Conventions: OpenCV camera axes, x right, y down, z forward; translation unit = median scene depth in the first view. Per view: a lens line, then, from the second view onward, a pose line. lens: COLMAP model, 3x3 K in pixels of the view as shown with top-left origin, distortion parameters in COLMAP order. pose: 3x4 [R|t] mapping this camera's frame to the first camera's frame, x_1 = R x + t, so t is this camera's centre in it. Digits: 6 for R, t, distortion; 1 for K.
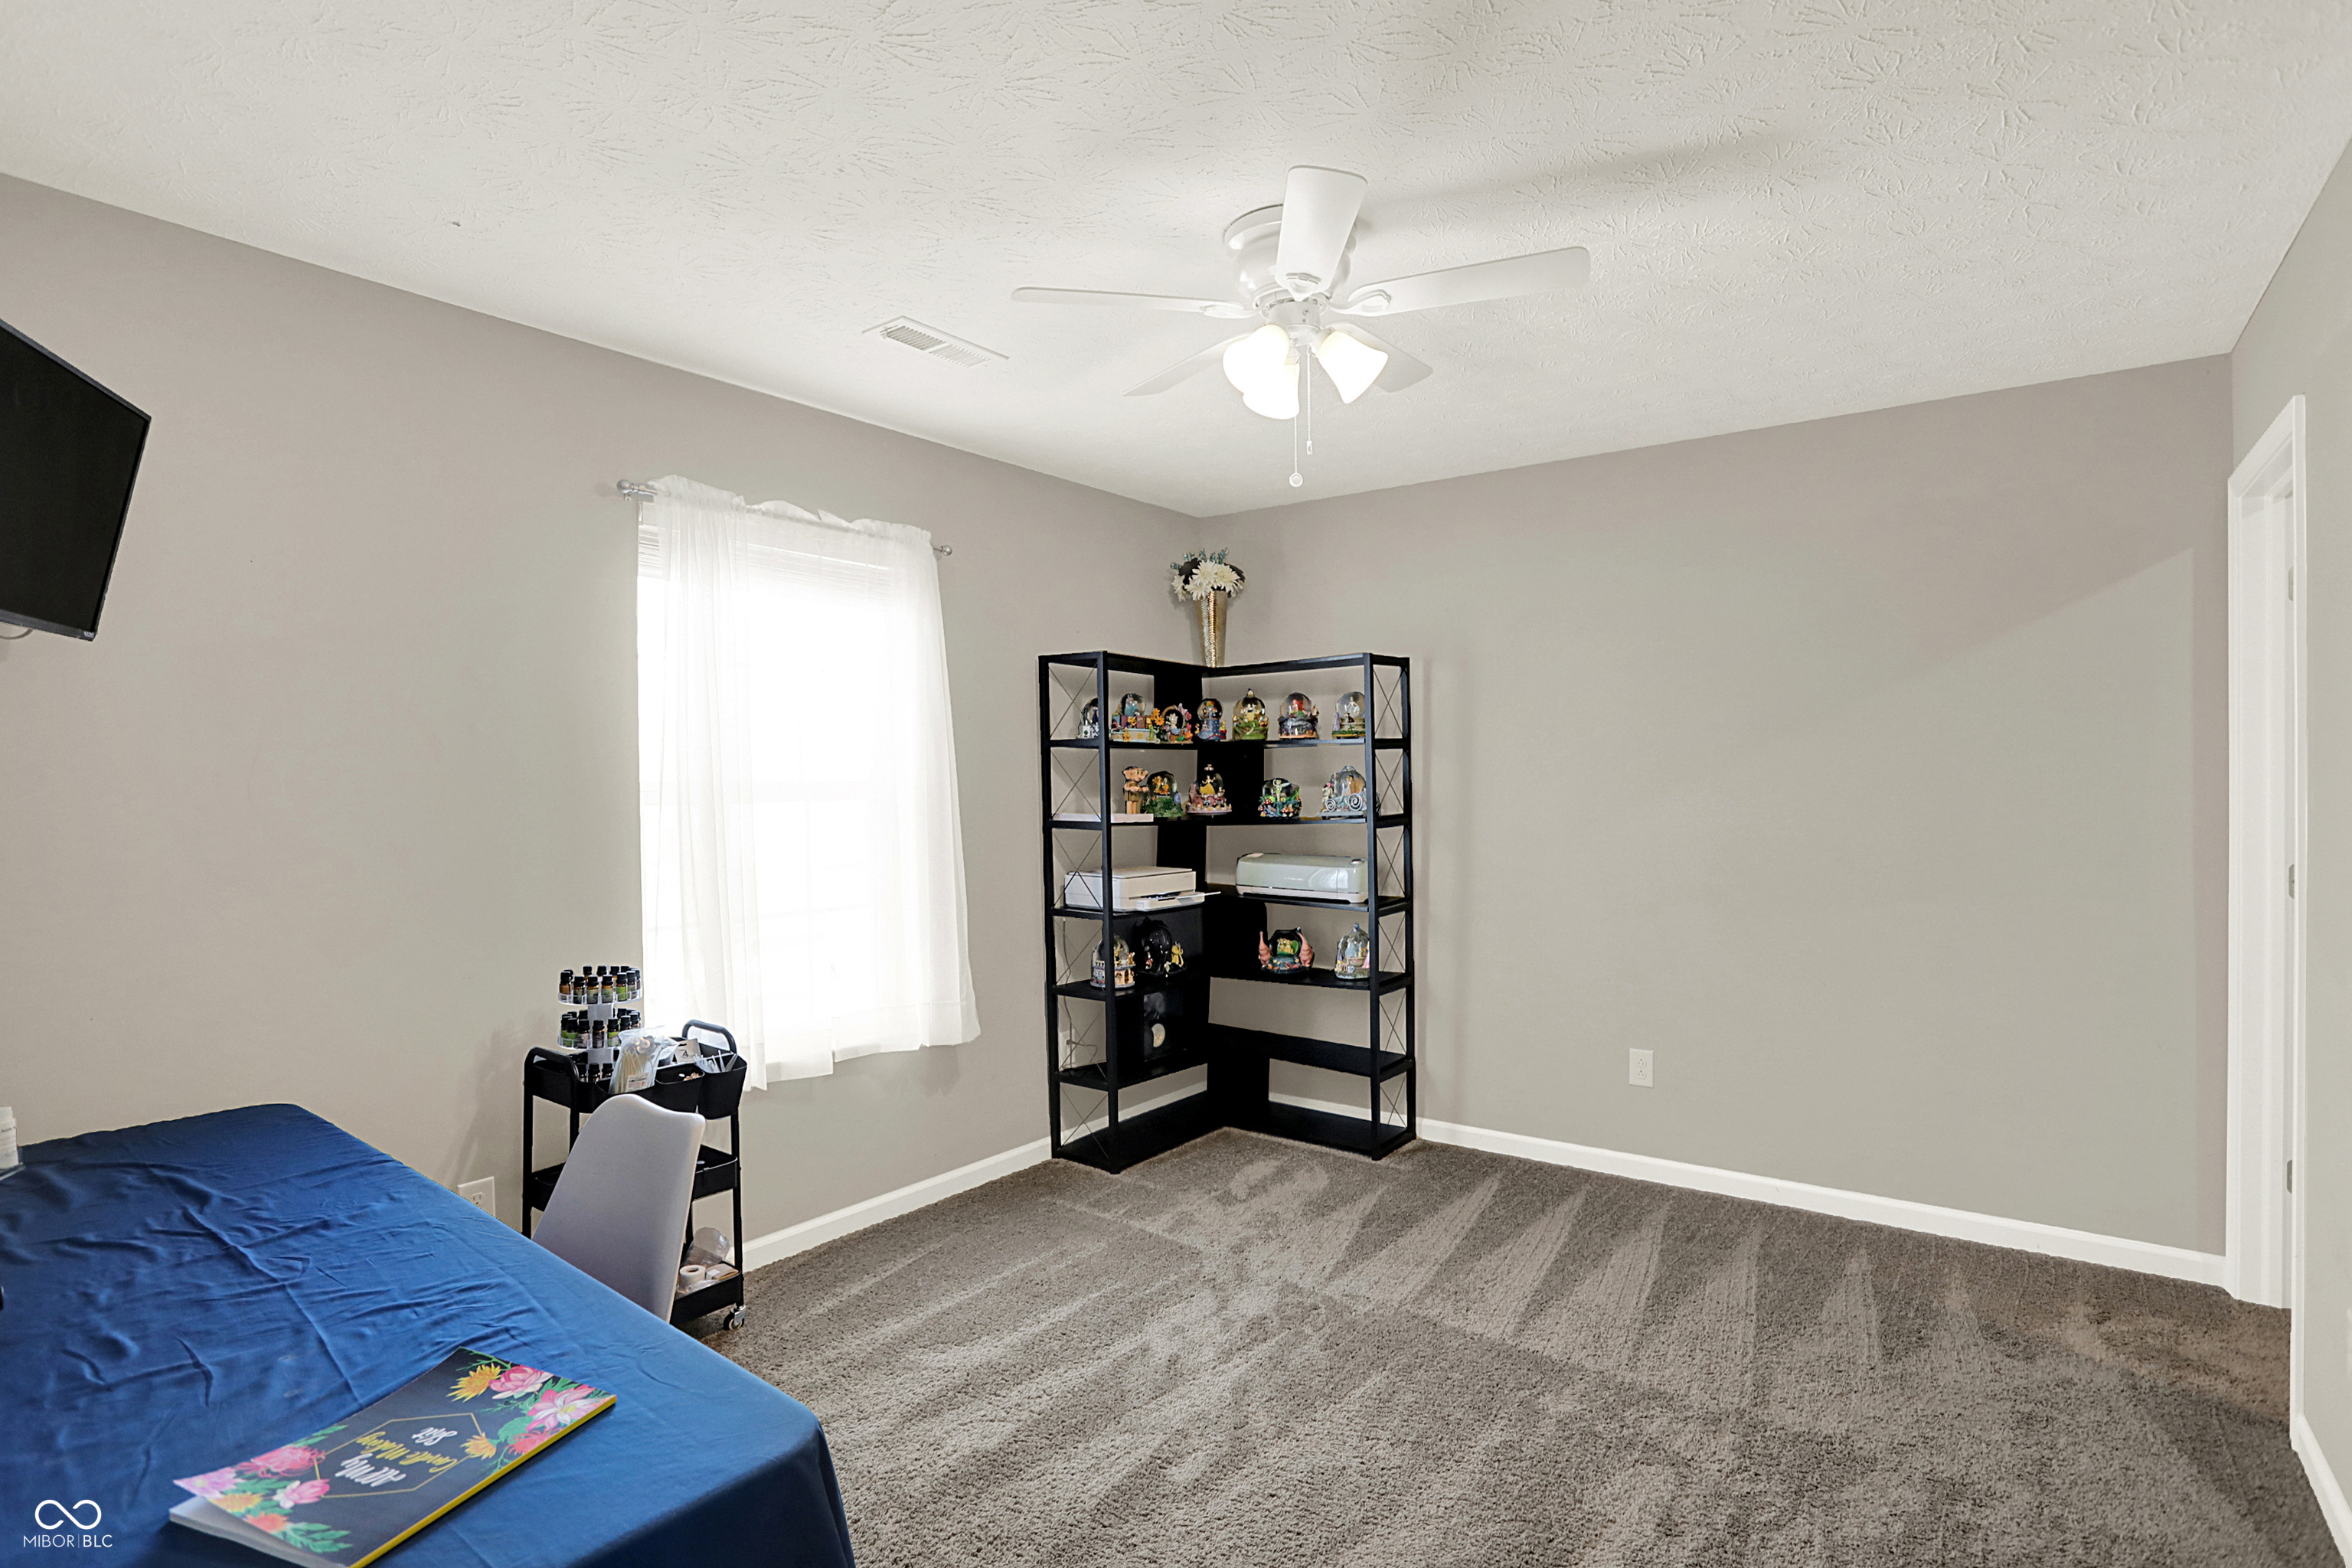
lens RADIAL K [[1156.5, 0, 1181.3], [0, 1156.5, 780.0], [0, 0, 1]] dist [-0.076561, 0.035968]
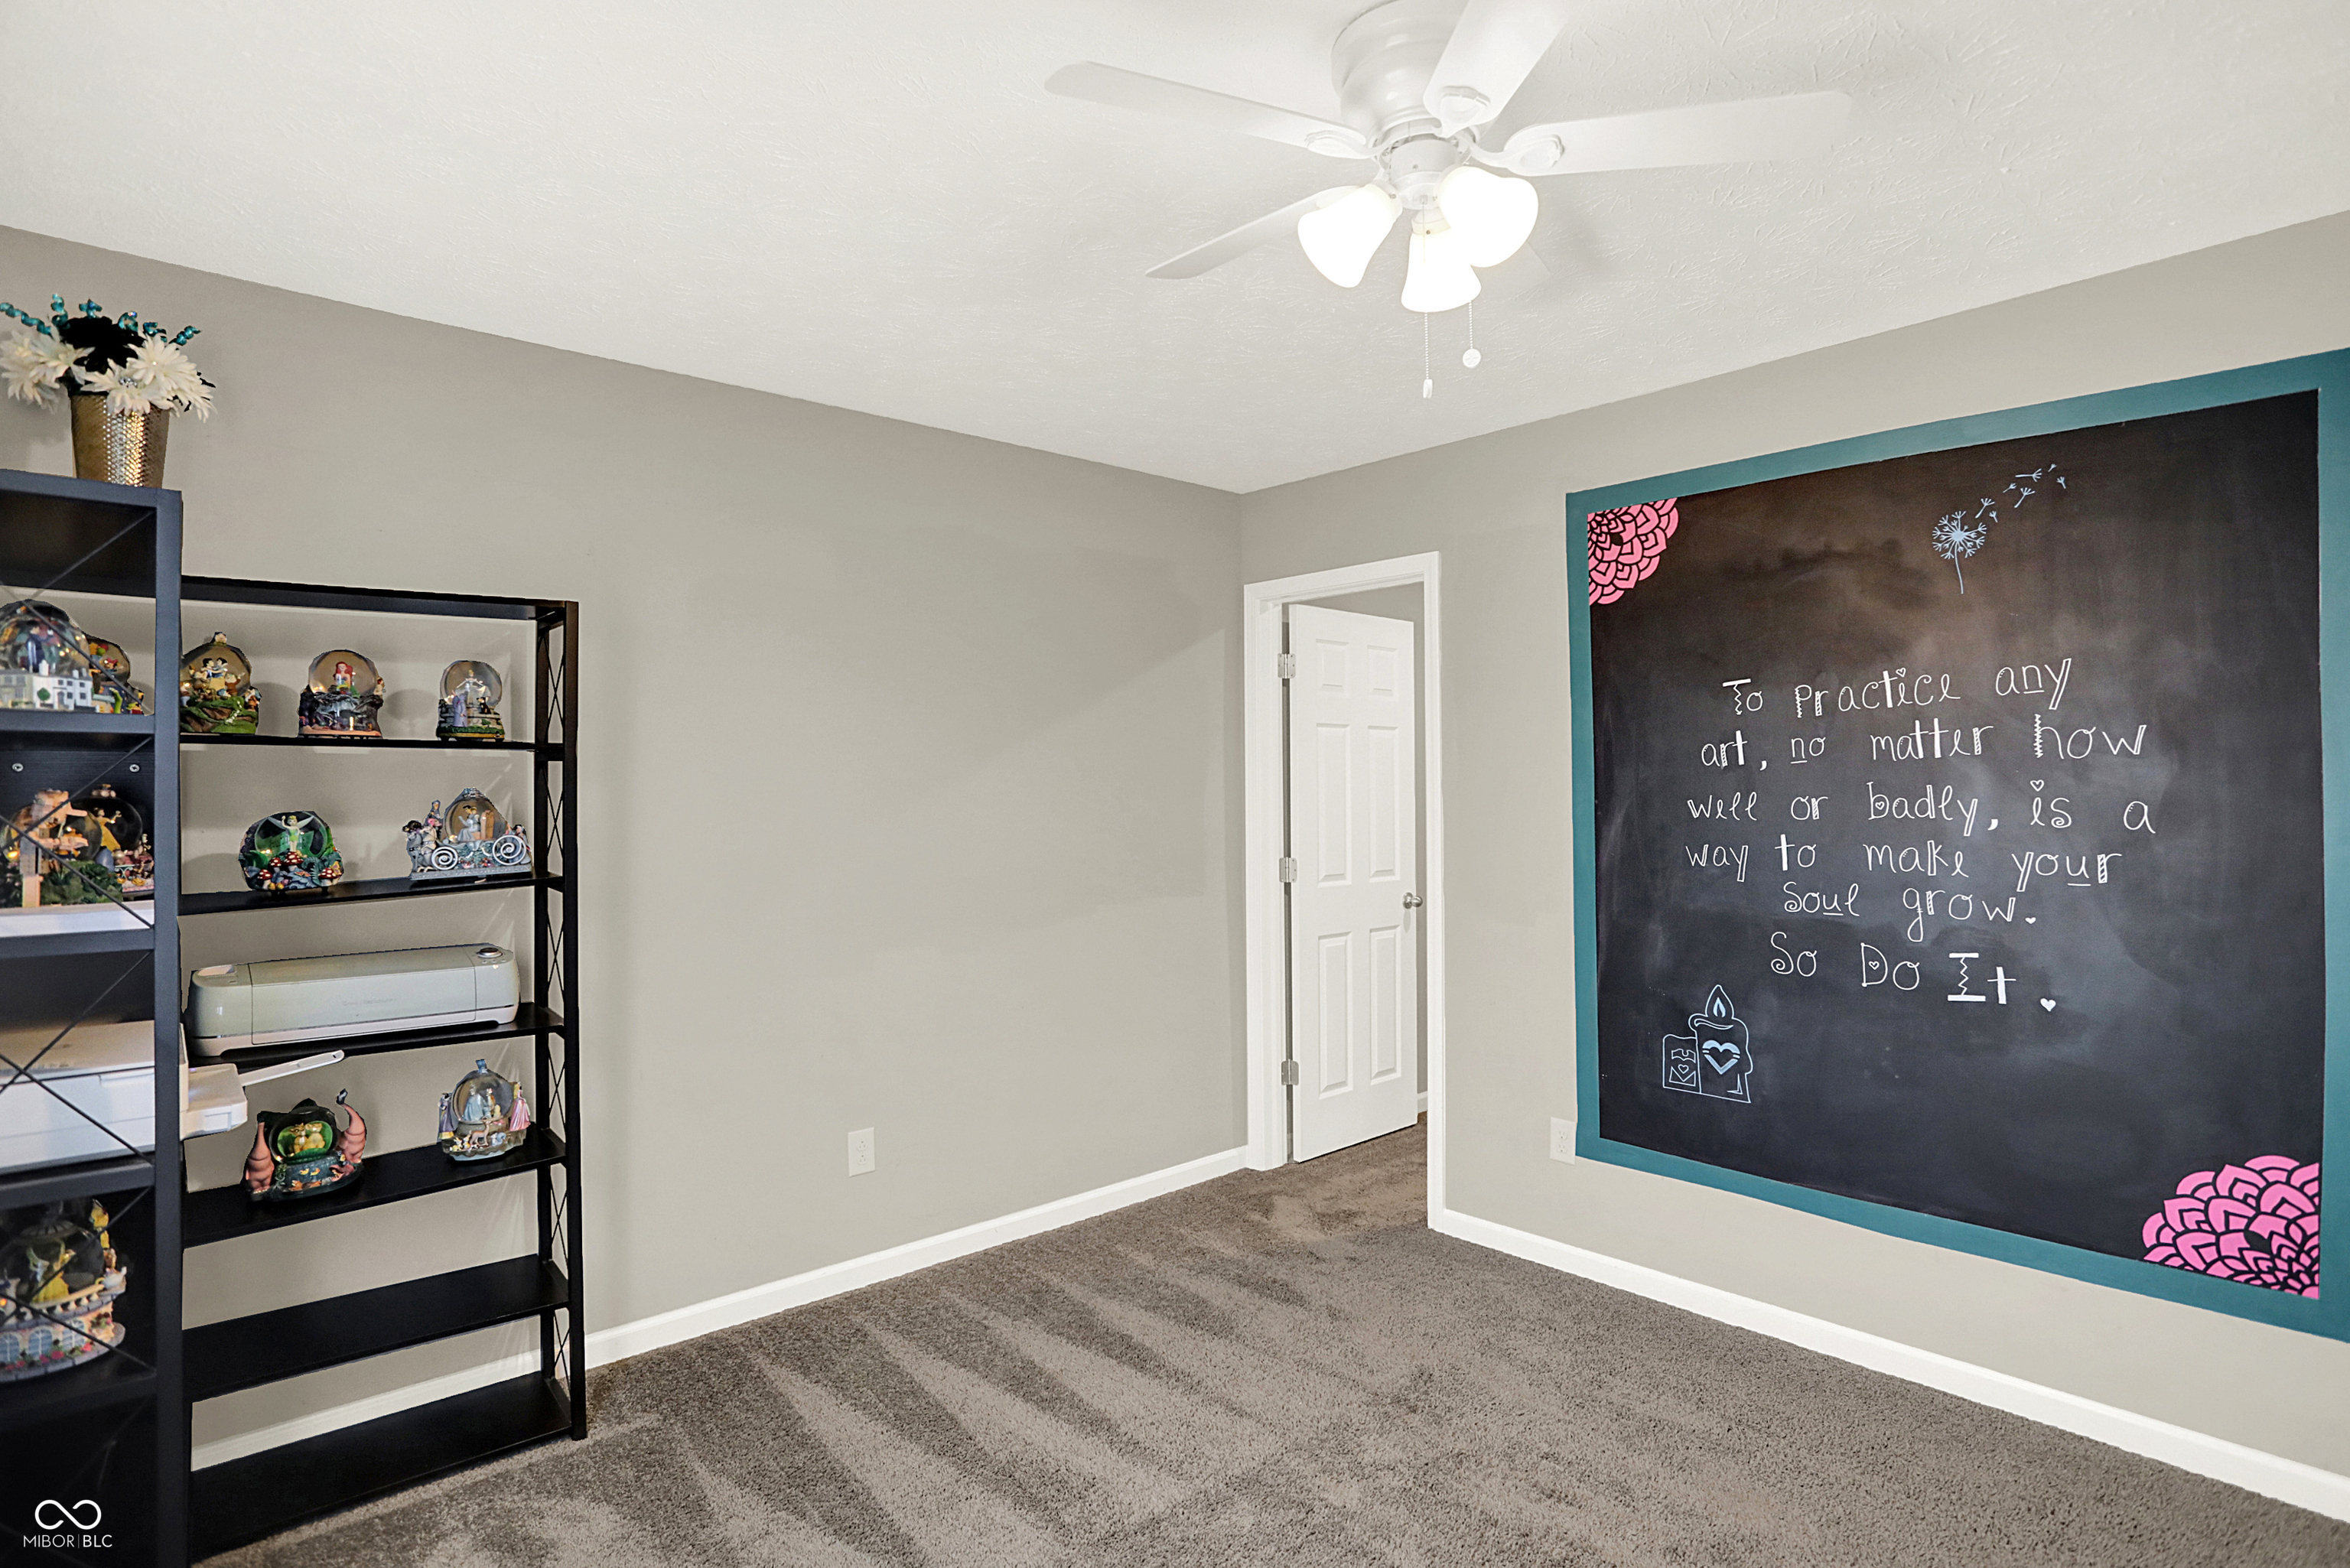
lens RADIAL K [[1155.4, 0, 1180.3], [0, 1155.4, 780.0], [0, 0, 1]] dist [-0.076561, 0.035968]
pose [[0.205568, 0.012679, 0.978561, -0.341314], [0.013572, 0.999783, -0.015805, -0.003168], [-0.978549, 0.016530, 0.205352, 0.548942]]
